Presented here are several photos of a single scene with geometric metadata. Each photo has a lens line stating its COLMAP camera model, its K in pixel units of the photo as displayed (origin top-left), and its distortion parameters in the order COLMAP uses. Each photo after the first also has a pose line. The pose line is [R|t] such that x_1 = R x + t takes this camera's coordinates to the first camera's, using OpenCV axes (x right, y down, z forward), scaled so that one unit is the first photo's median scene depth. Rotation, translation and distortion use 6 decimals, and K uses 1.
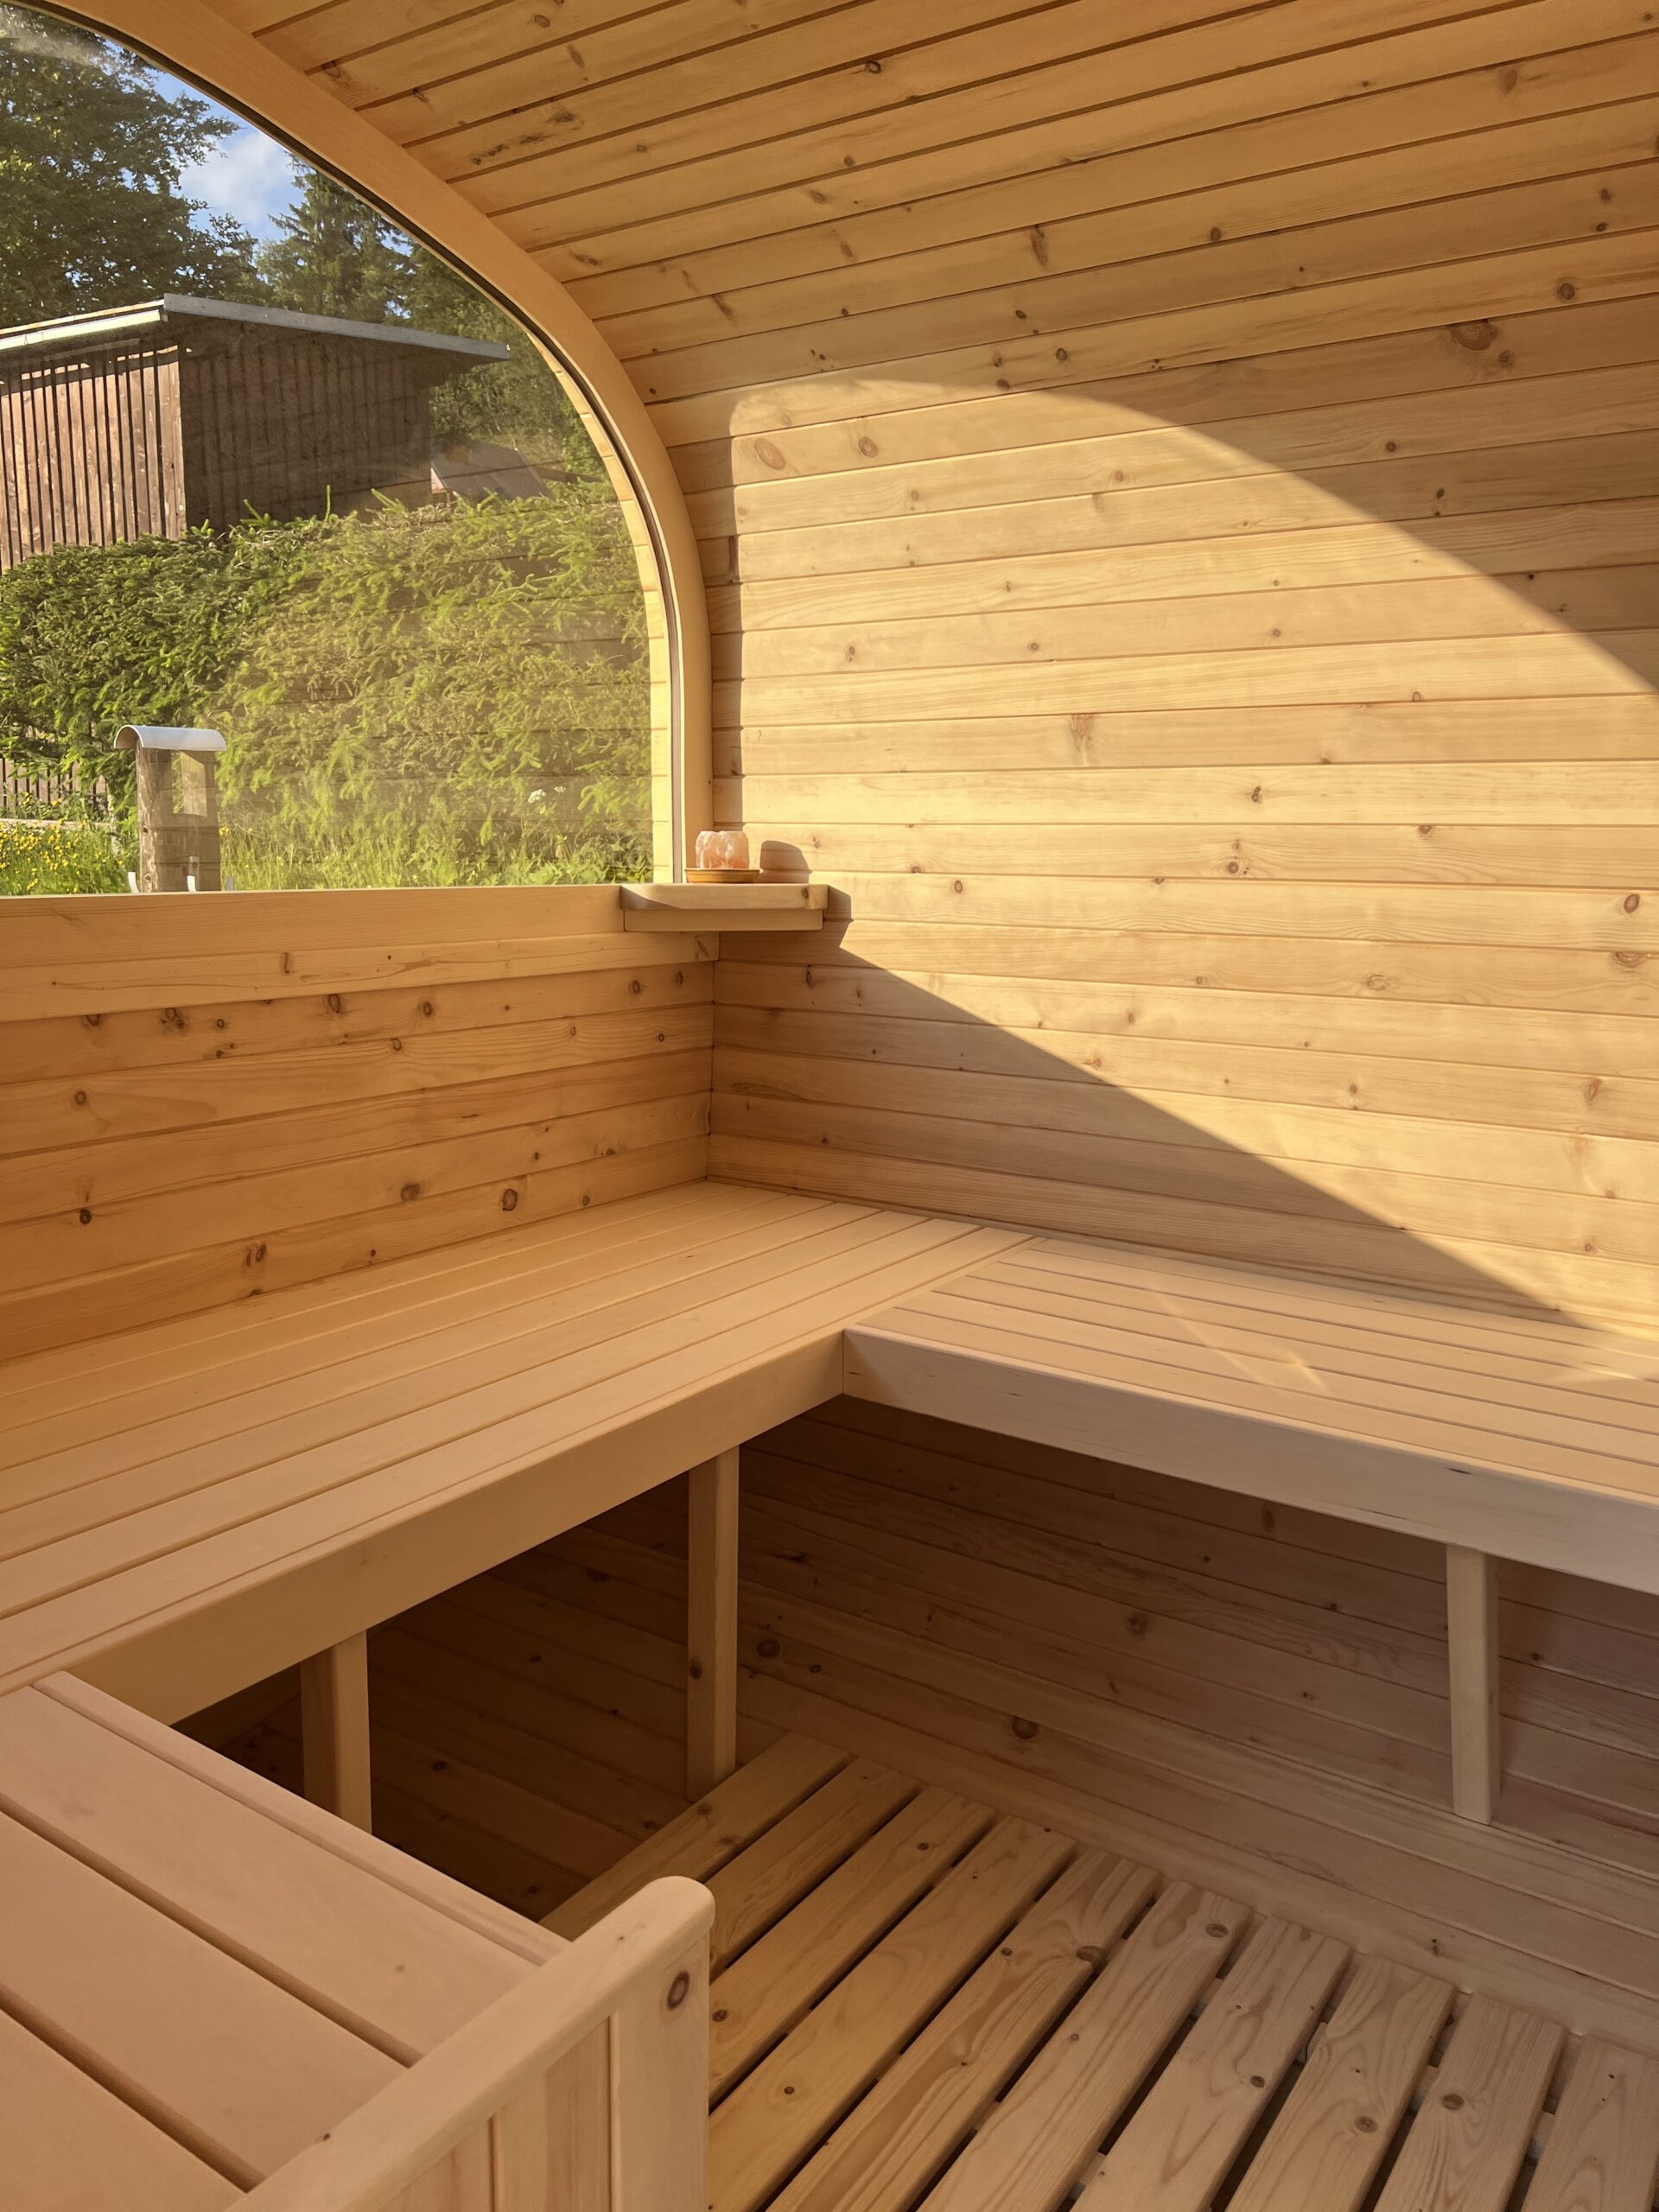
lens RADIAL K [[1649.3, 0, 822.7], [0, 1649.3, 1116.3], [0, 0, 1]] dist [0.041434, -0.047209]
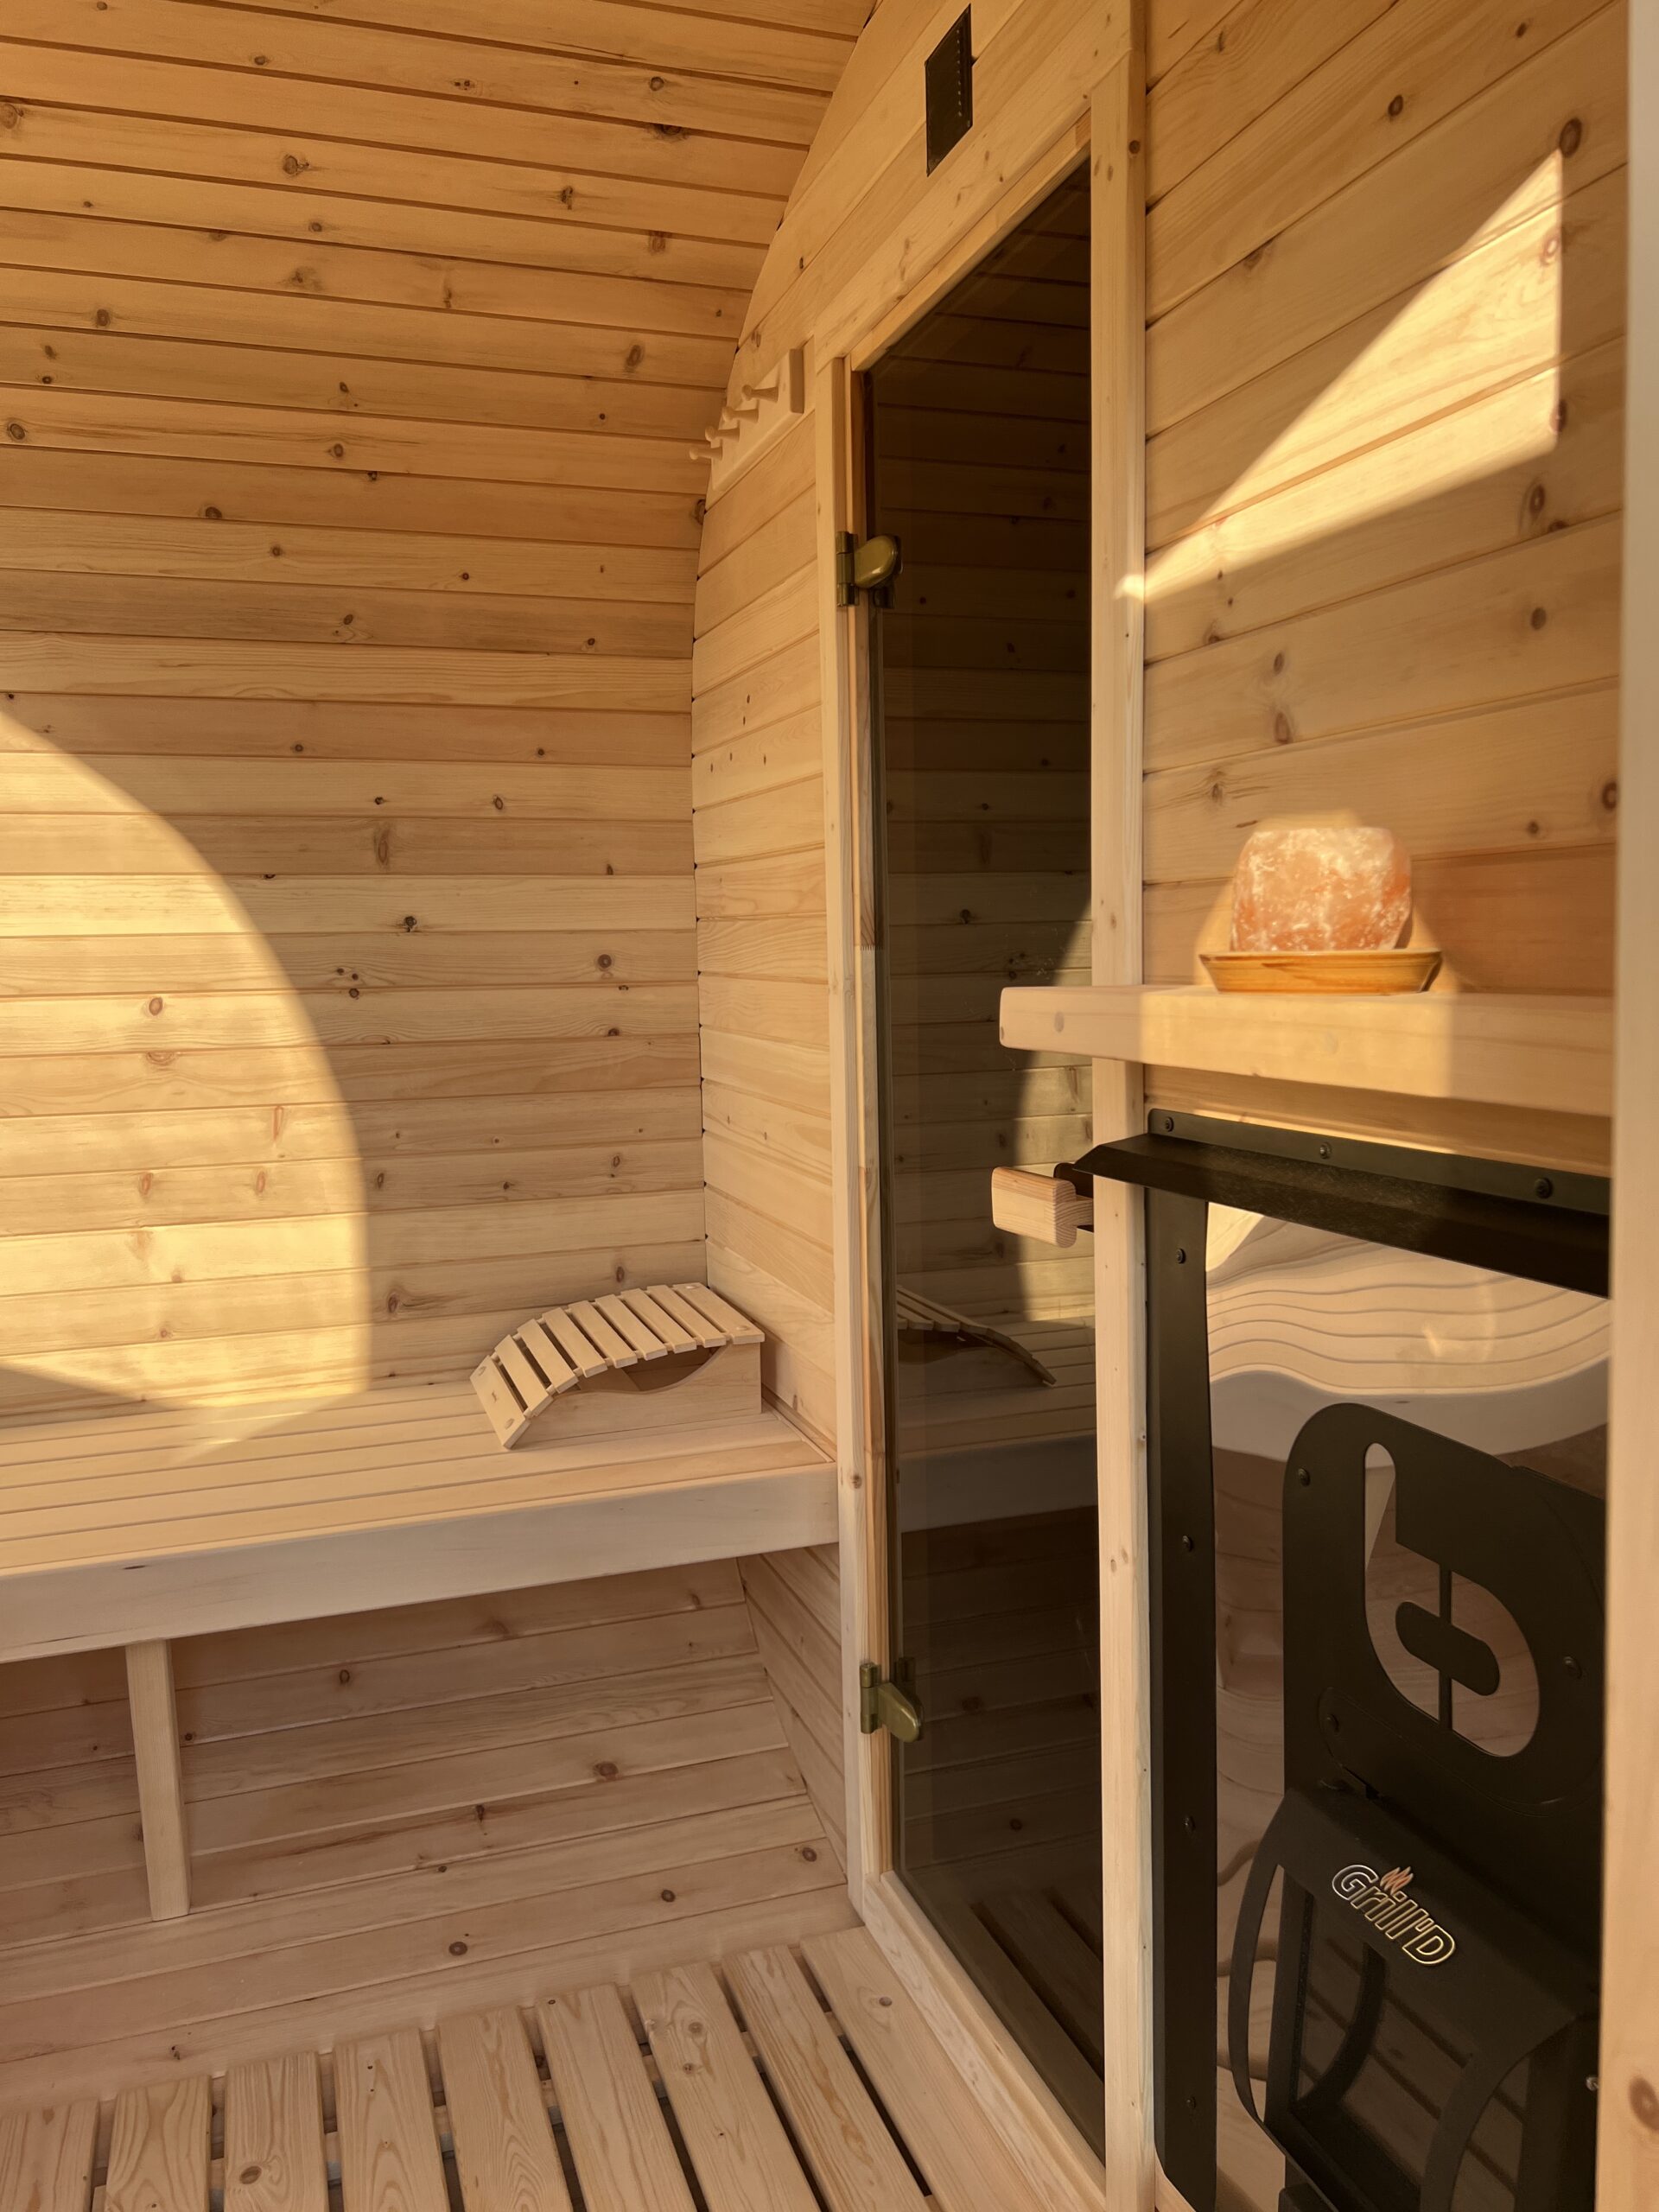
lens RADIAL K [[1649.3, 0, 828.2], [0, 1649.3, 1097.6], [0, 0, 1]] dist [0.041434, -0.047209]
pose [[0.602910, -0.098168, 0.791747, -0.102927], [0.163338, 0.986568, -0.002058, 0.002909], [-0.780910, 0.130563, 0.610846, 0.014879]]
